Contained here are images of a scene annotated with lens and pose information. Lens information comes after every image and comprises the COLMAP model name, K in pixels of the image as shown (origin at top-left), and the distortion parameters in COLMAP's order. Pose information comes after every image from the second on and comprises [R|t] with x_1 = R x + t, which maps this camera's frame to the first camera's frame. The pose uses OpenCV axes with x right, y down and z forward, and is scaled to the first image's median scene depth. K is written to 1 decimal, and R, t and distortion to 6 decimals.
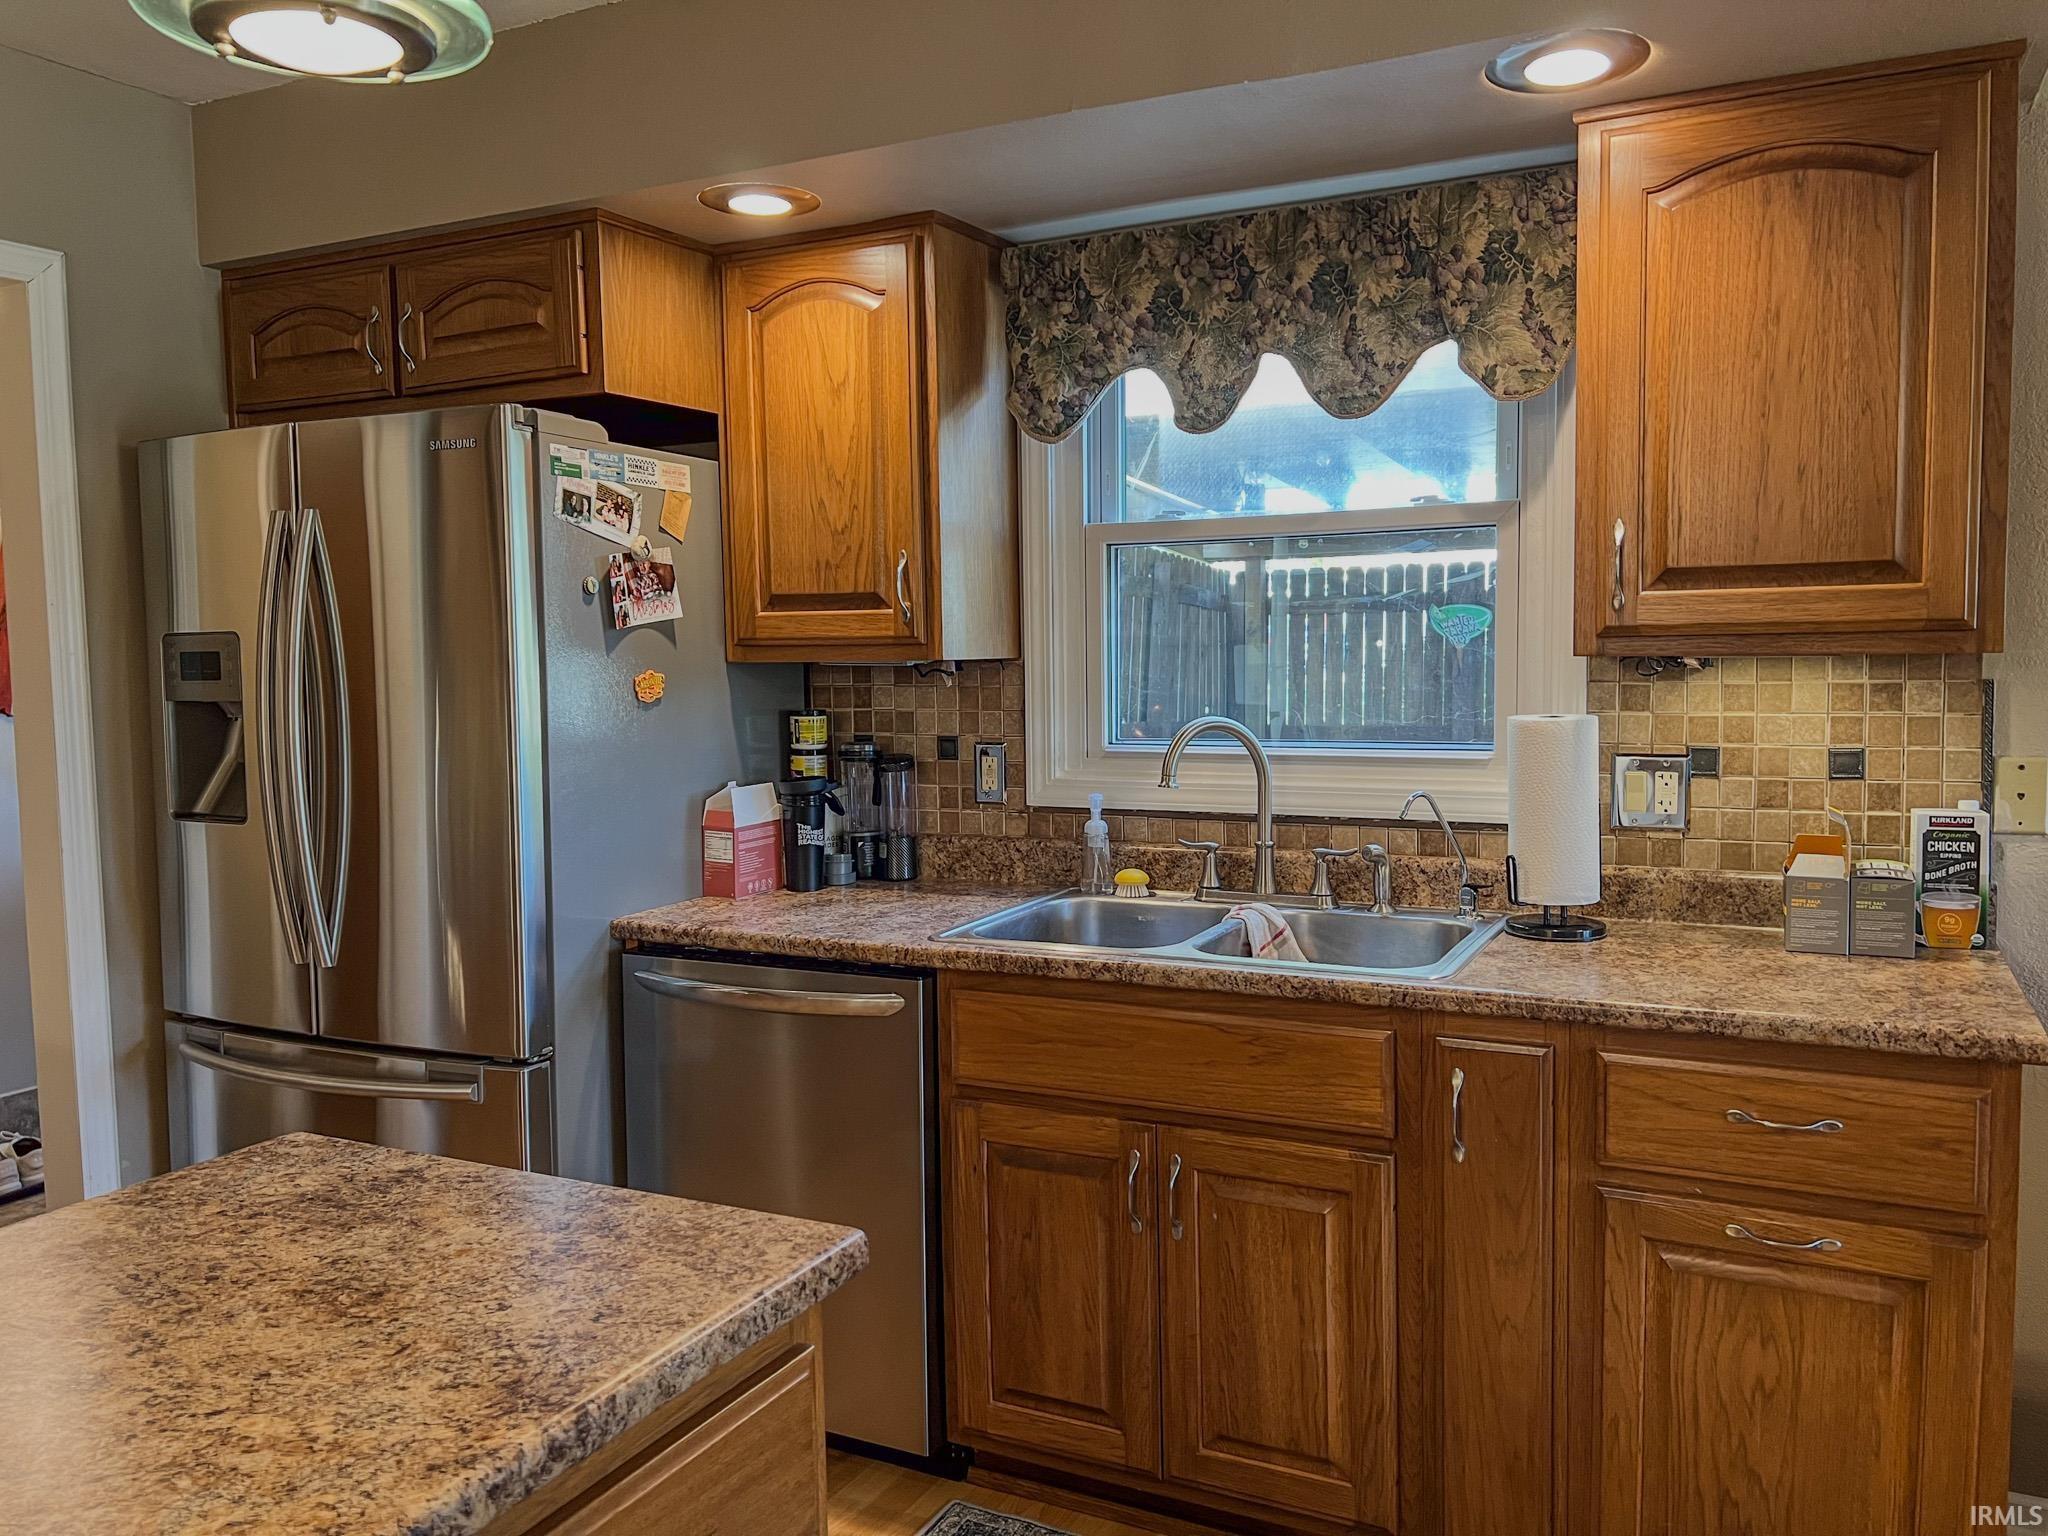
lens RADIAL K [[1539.1, 0, 1022.0], [0, 1539.1, 762.9], [0, 0, 1]] dist [0.075663, -0.077516]
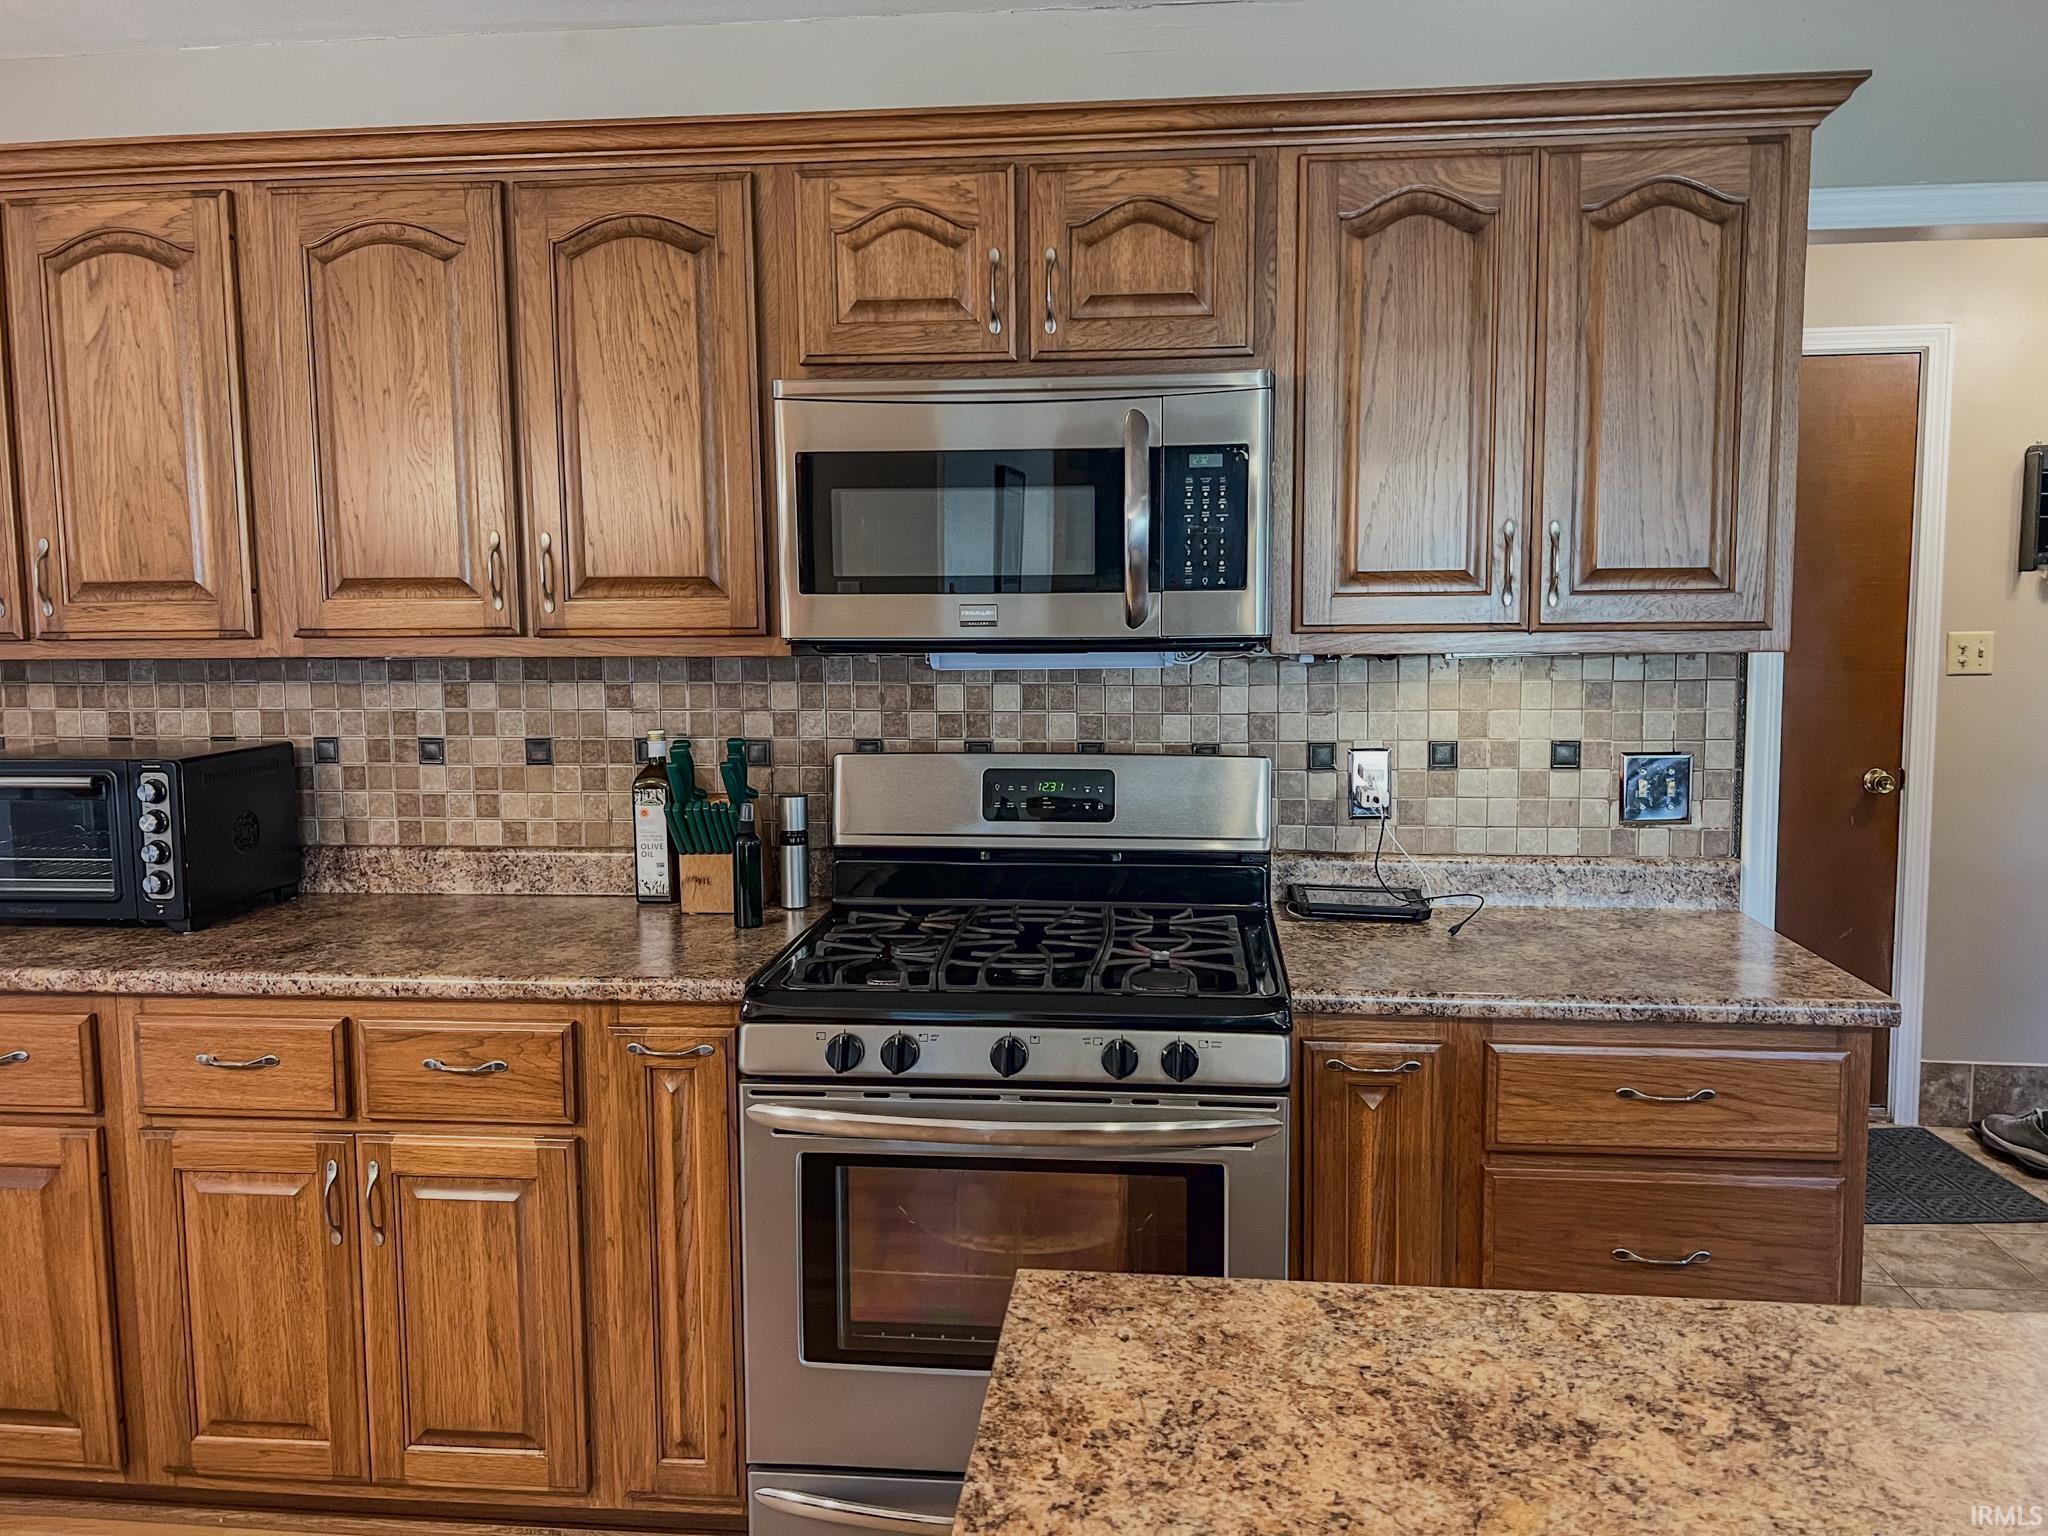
lens RADIAL K [[1539.1, 0, 1033.7], [0, 1539.1, 752.3], [0, 0, 1]] dist [0.075663, -0.077516]
pose [[0.359510, 0.104150, -0.927311, 0.094237], [-0.068183, 0.994027, 0.085209, -0.057217], [0.930647, 0.032594, 0.364464, 0.303523]]
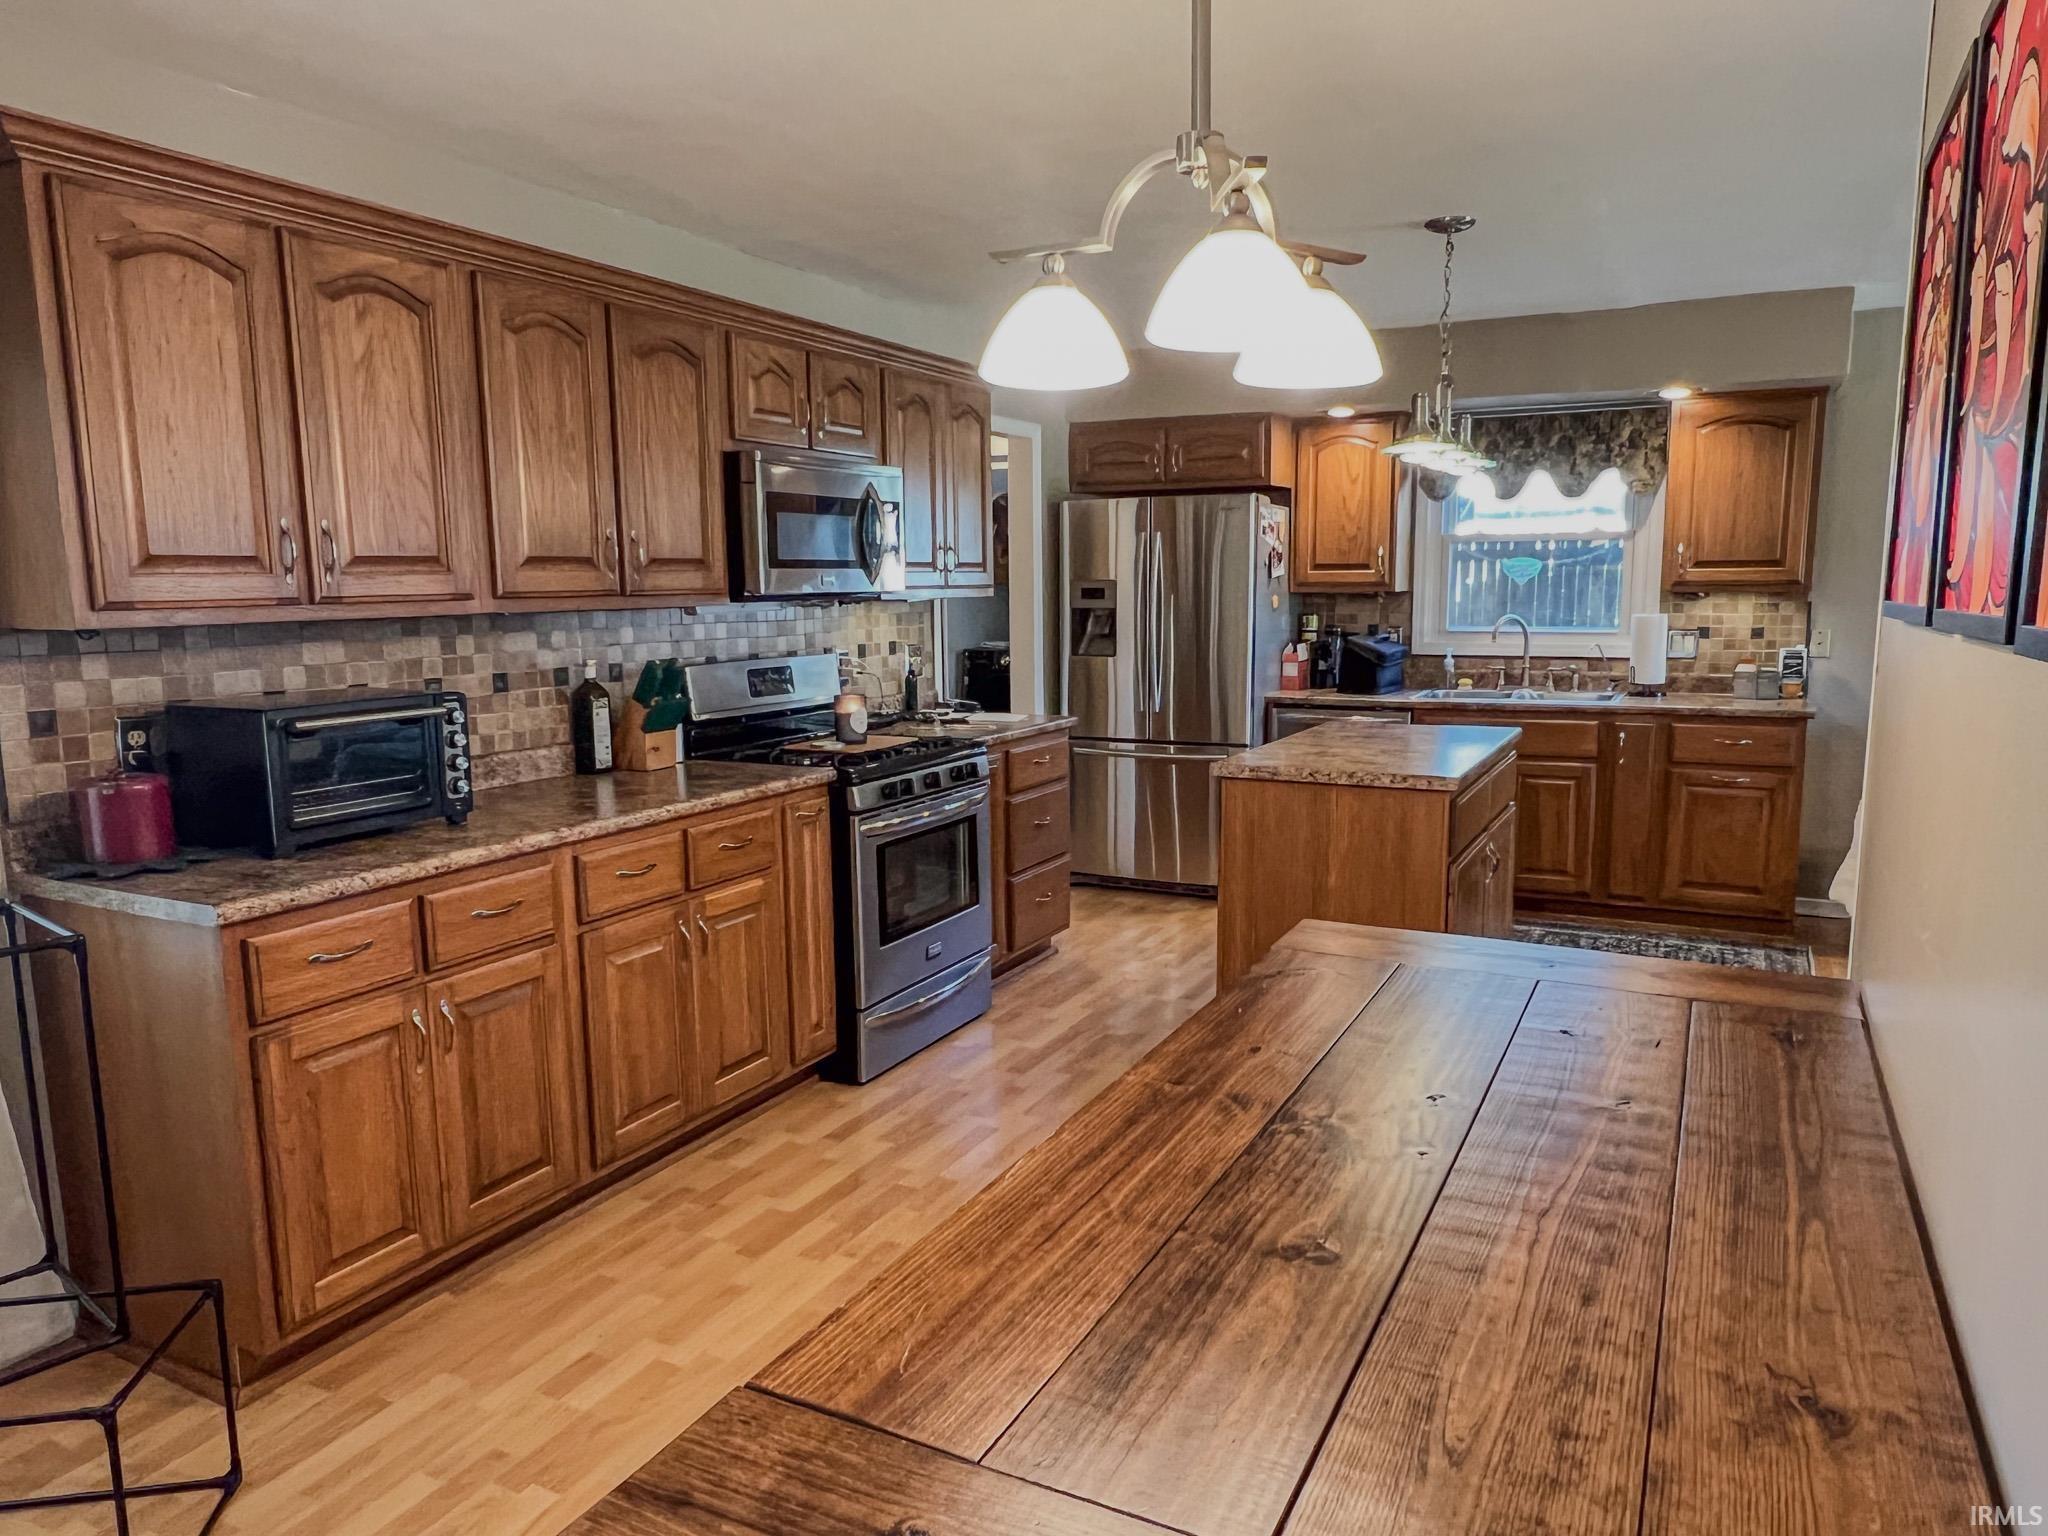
lens RADIAL K [[1318.5, 0, 1038.0], [0, 1318.5, 776.5], [0, 0, 1]] dist [0.006411, -0.000798]
pose [[0.999953, 0.006381, -0.007266, -0.691359], [-0.005823, 0.997206, 0.074470, 0.084778], [0.007721, -0.074424, 0.997197, -1.292729]]
